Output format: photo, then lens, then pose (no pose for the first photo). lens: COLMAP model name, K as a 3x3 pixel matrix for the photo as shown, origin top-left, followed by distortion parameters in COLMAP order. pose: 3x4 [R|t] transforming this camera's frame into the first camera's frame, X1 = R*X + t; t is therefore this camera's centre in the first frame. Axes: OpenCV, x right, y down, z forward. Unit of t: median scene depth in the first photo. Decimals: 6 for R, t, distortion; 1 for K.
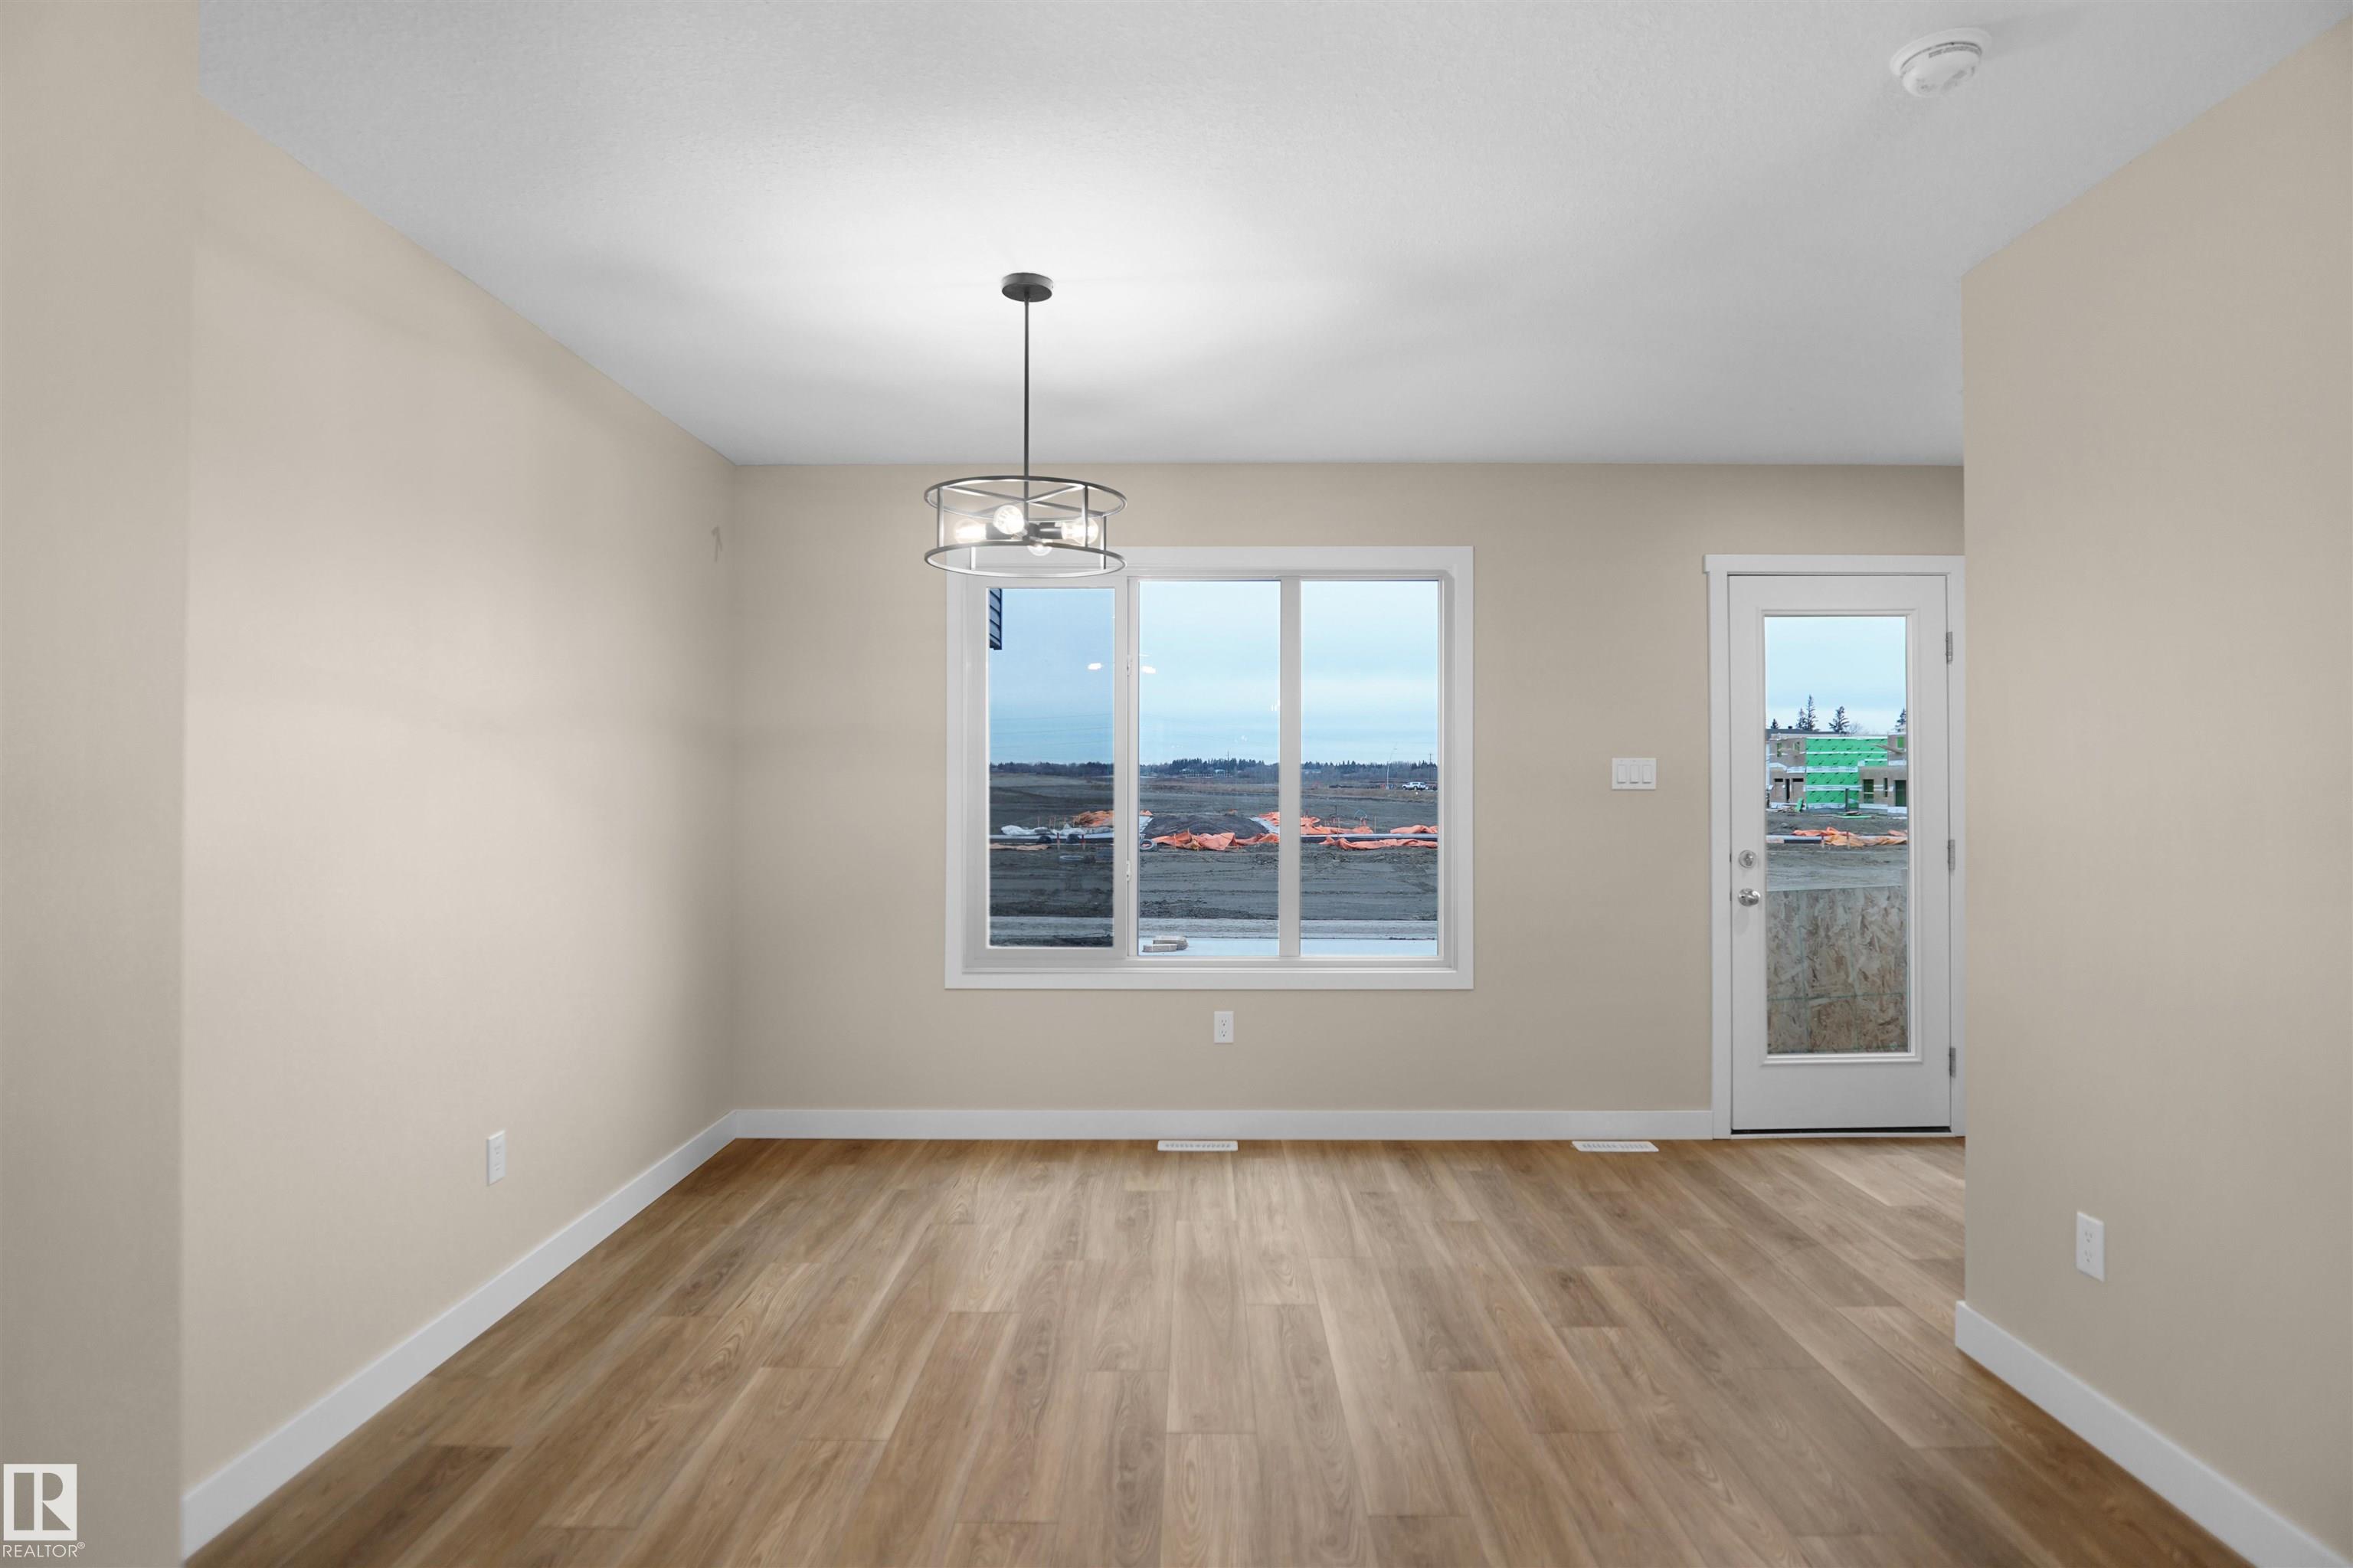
lens RADIAL K [[1266.7, 0, 1186.4], [0, 1266.7, 773.6], [0, 0, 1]] dist [-0.033915, 0.009033]
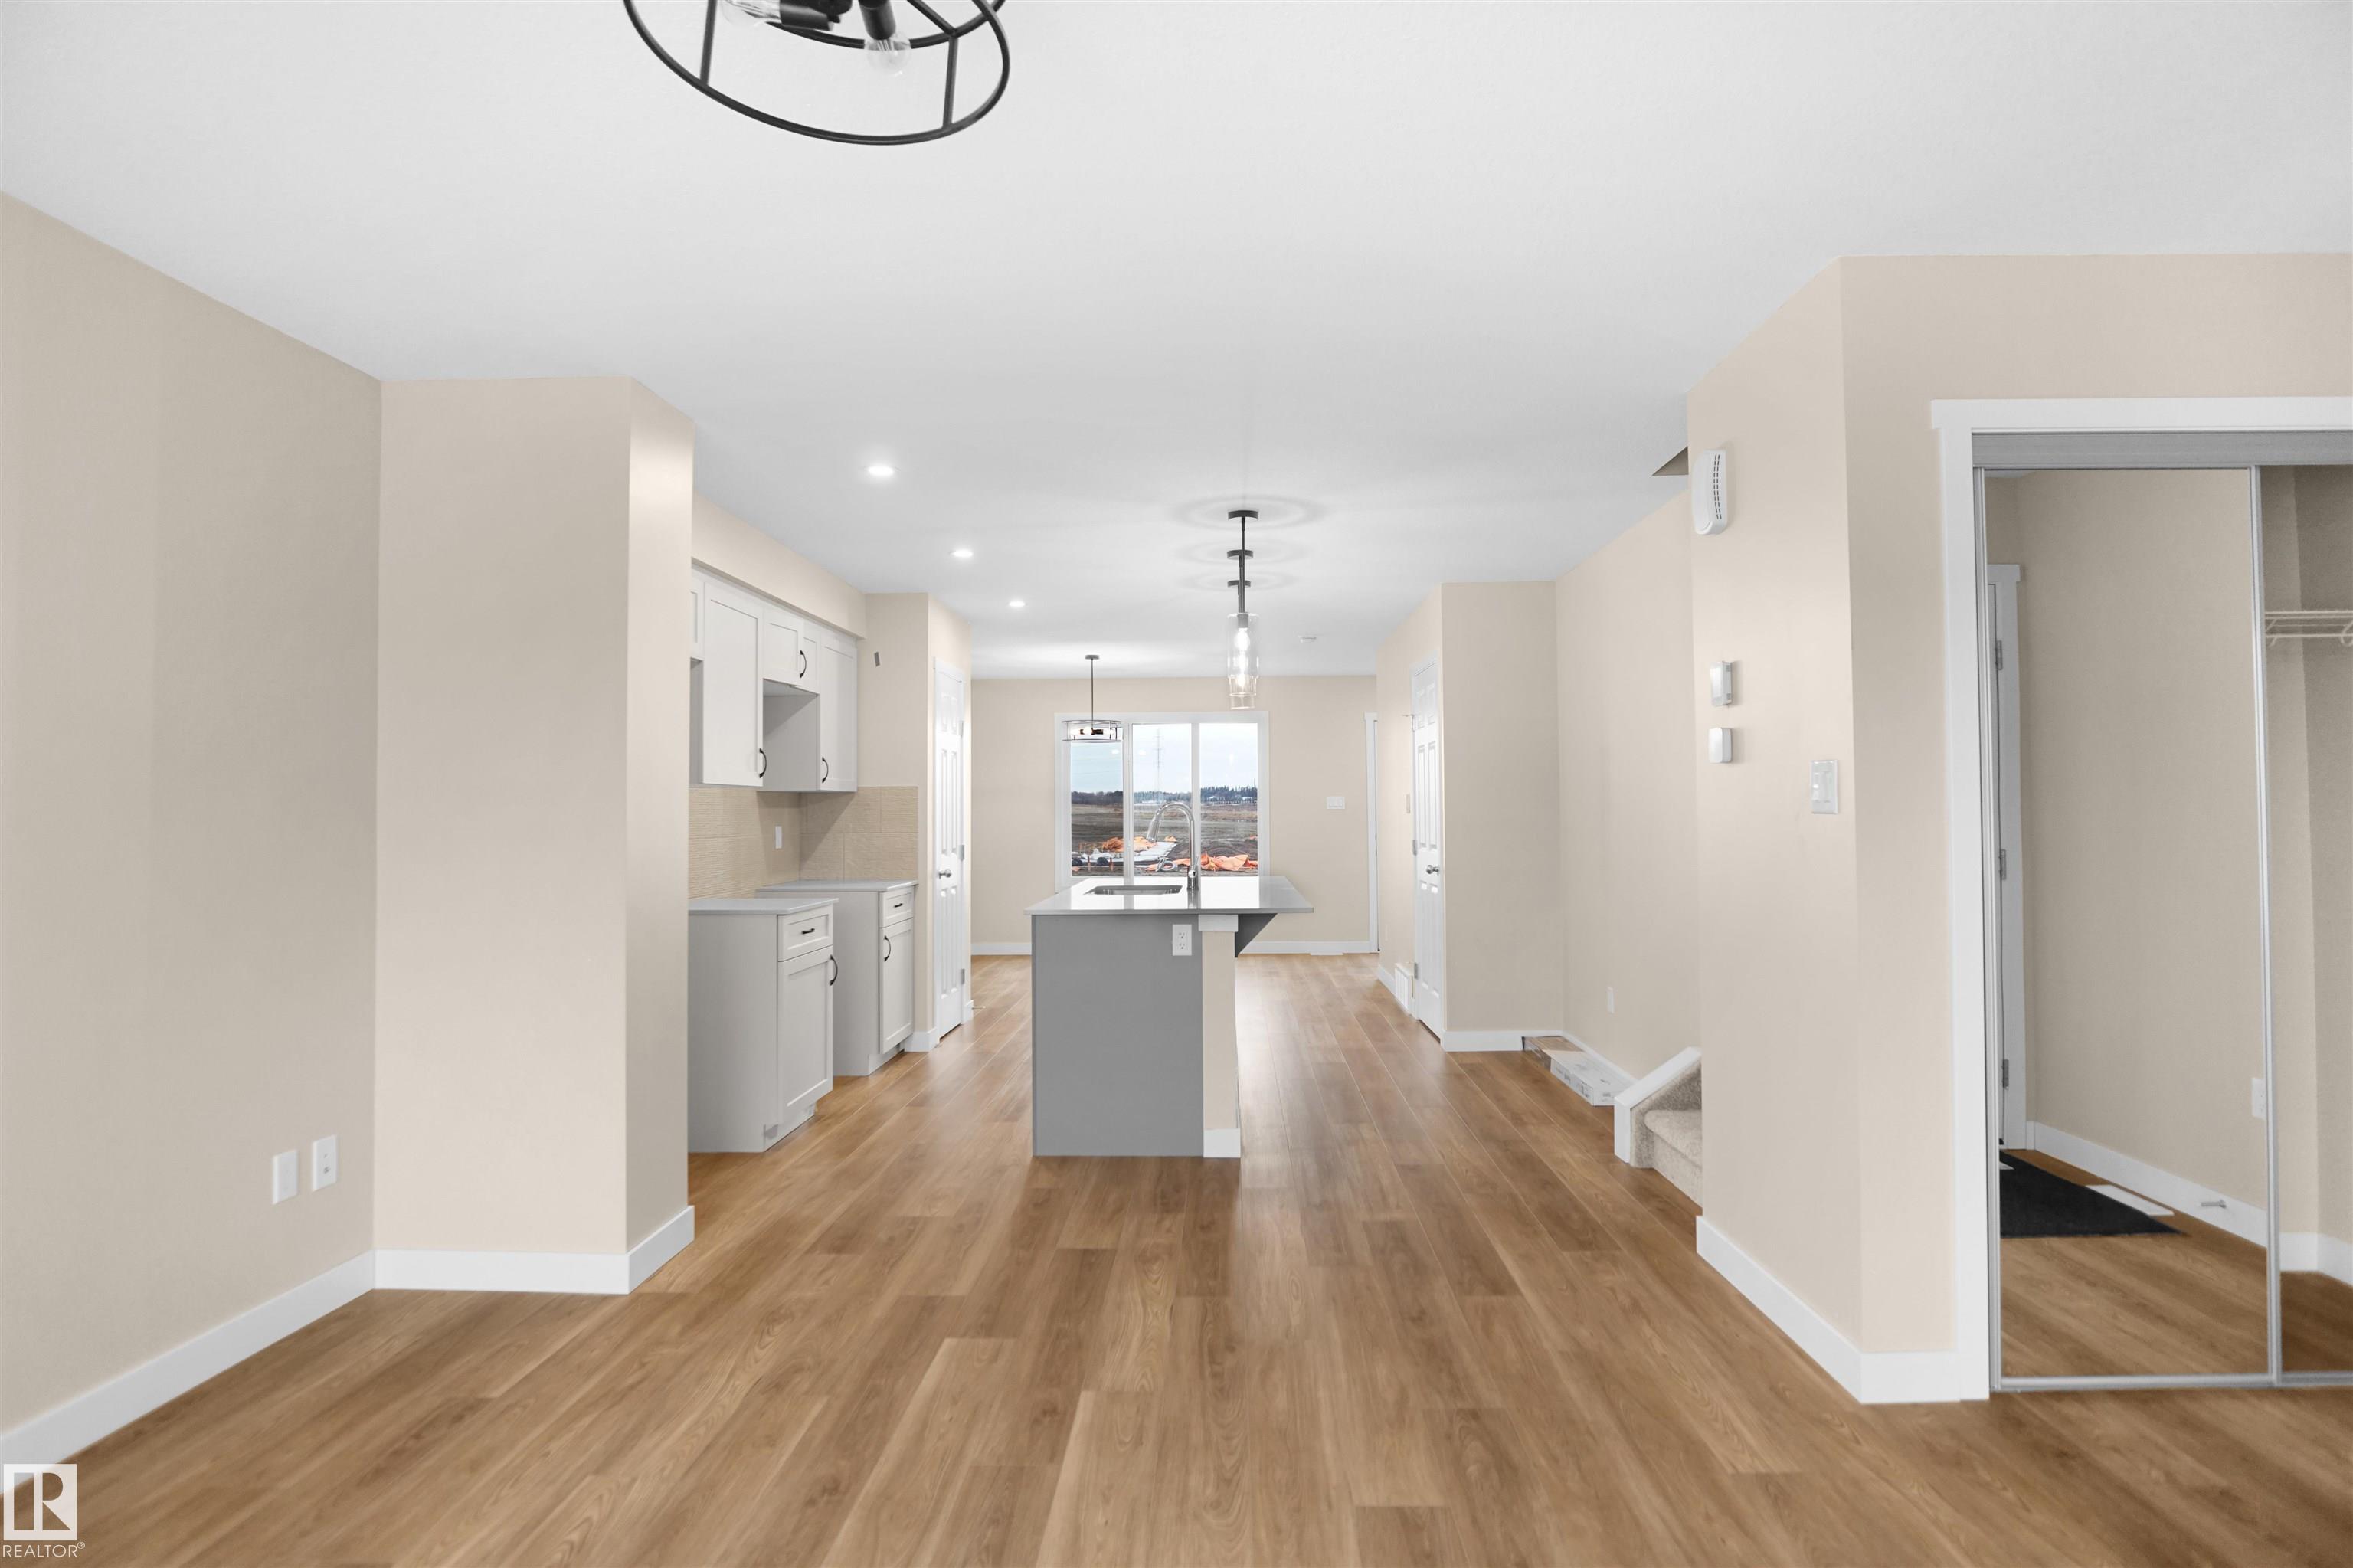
lens RADIAL K [[1266.7, 0, 1194.8], [0, 1266.7, 770.8], [0, 0, 1]] dist [-0.033915, 0.009033]
pose [[0.999855, -0.008111, -0.015003, 0.009973], [0.007750, 0.999682, -0.023977, -0.000447], [0.015193, 0.023857, 0.999600, -0.120615]]
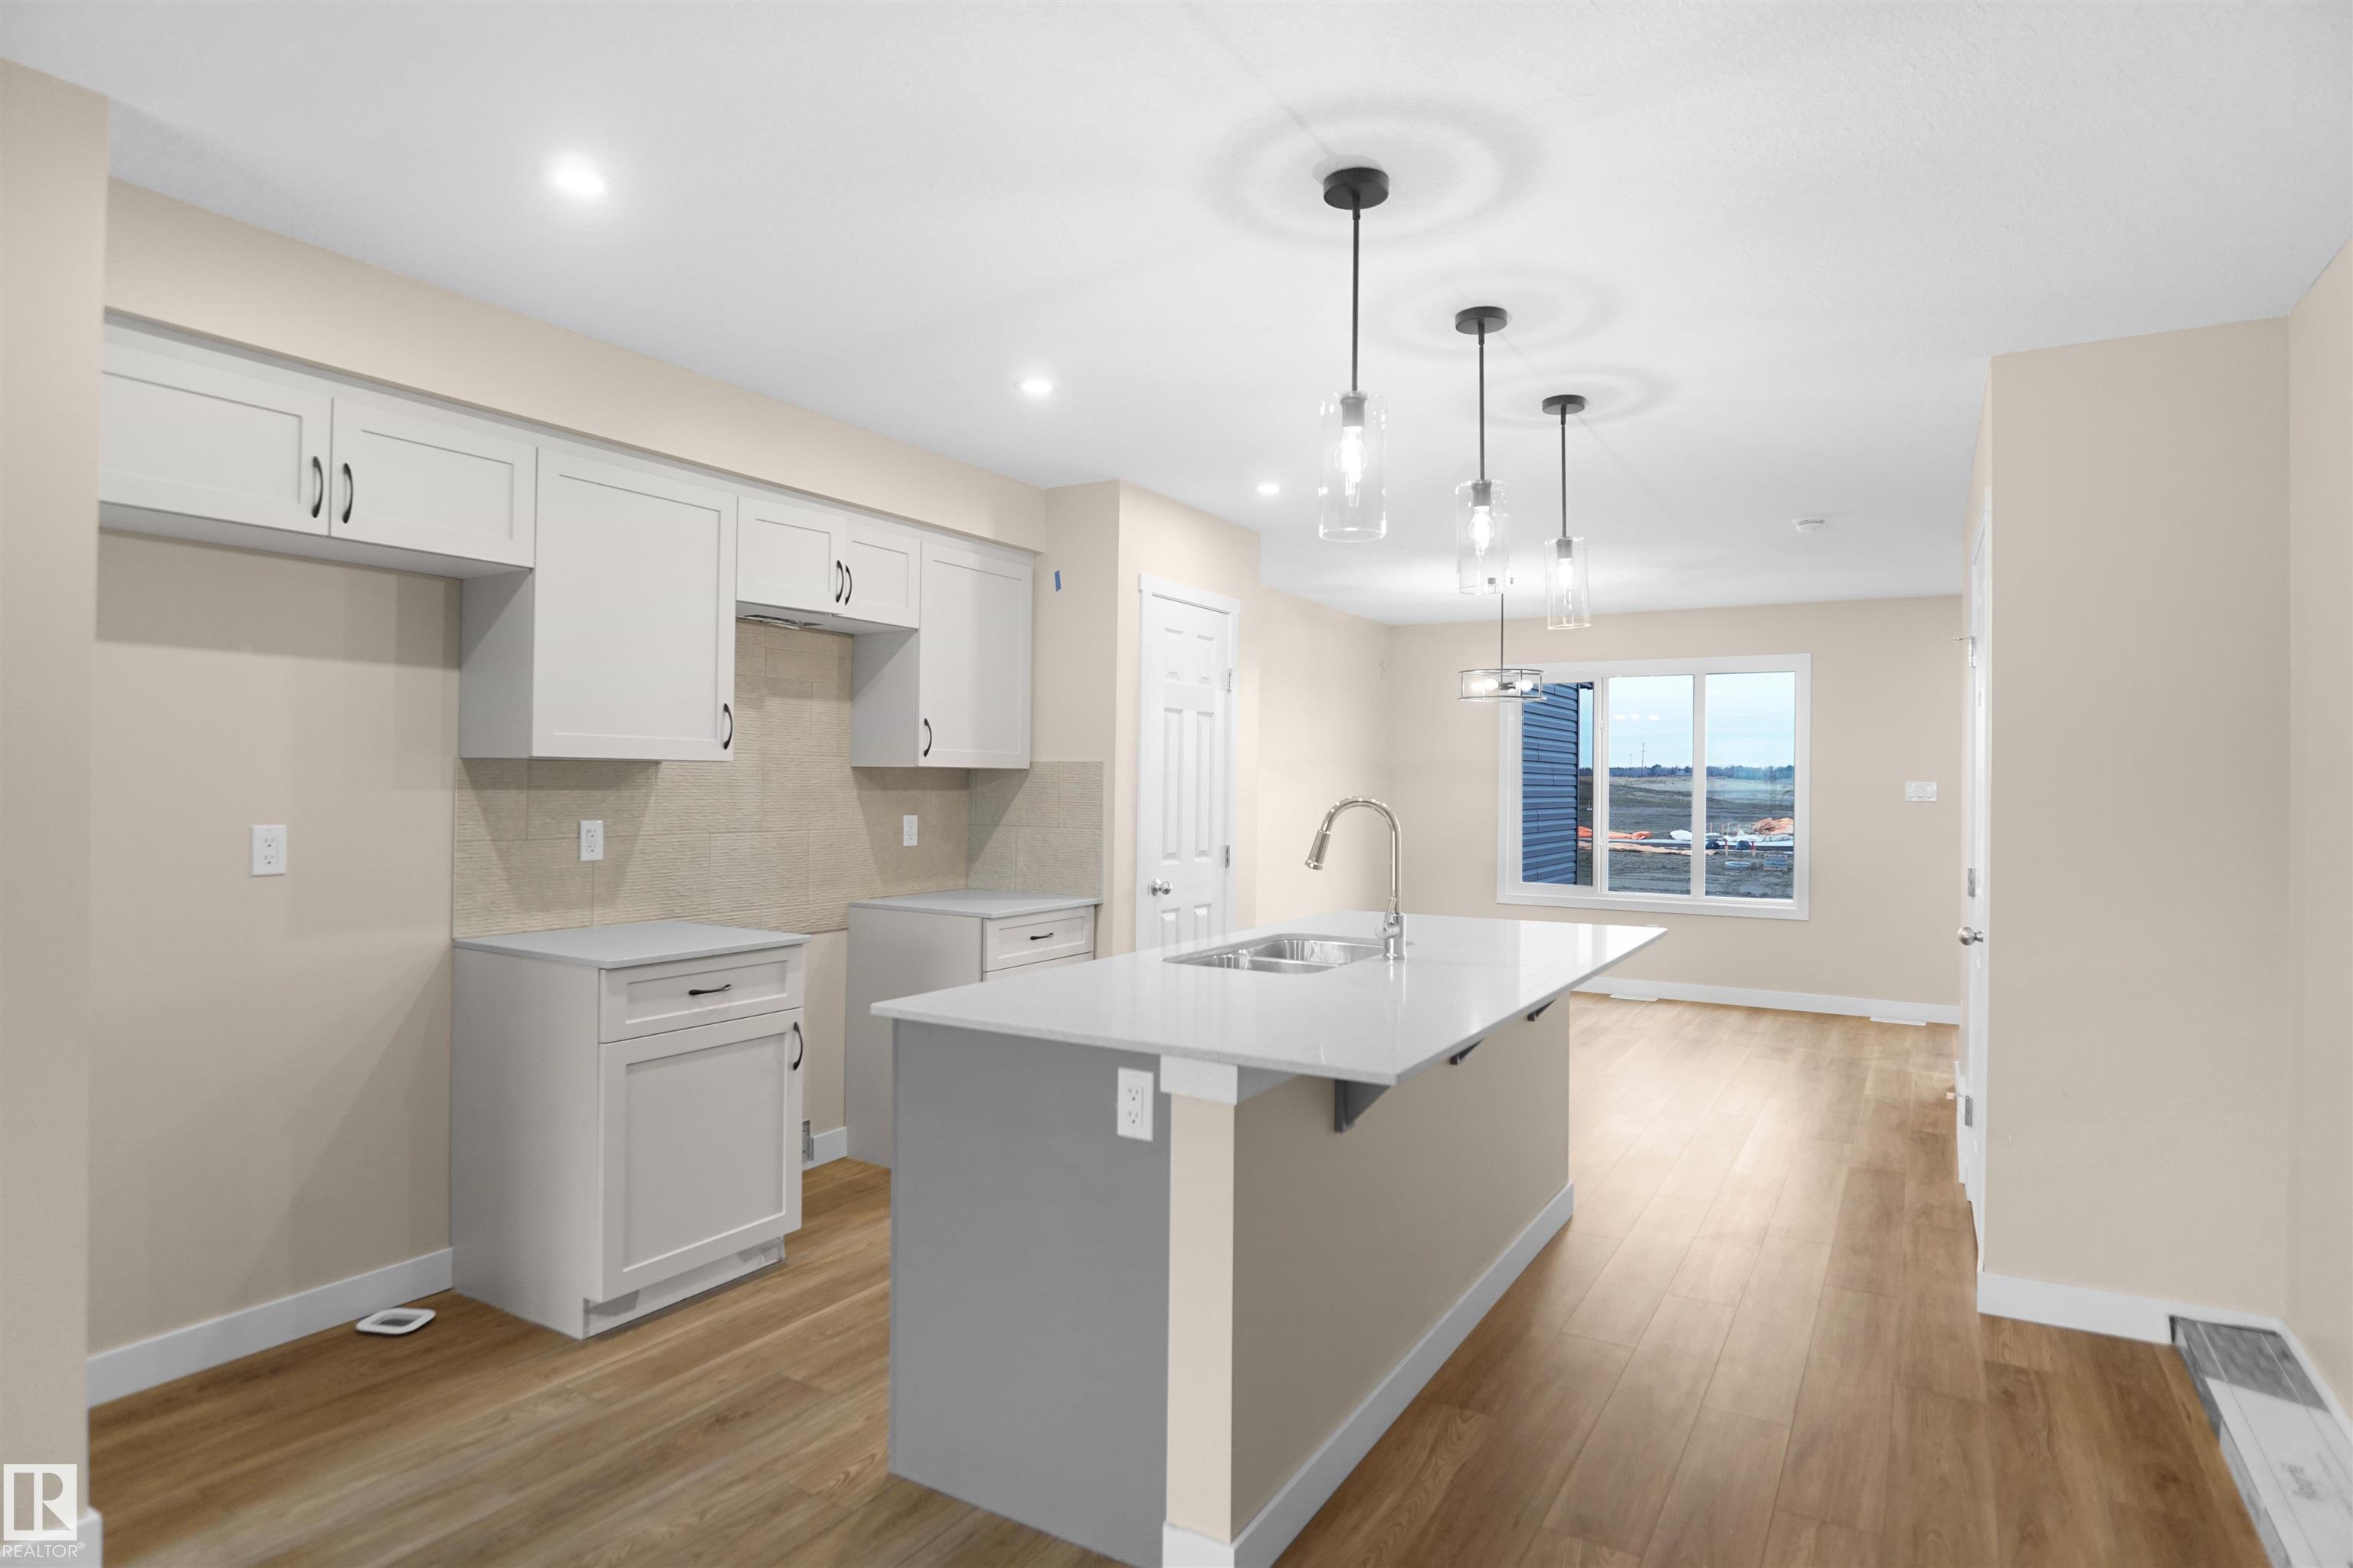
lens RADIAL K [[1266.7, 0, 1195.6], [0, 1266.7, 772.4], [0, 0, 1]] dist [-0.033915, 0.009033]
pose [[0.868628, 0.005297, -0.495436, 0.028543], [-0.006770, 0.999976, -0.001179, -0.001339], [0.495418, 0.004379, 0.868644, -0.068720]]
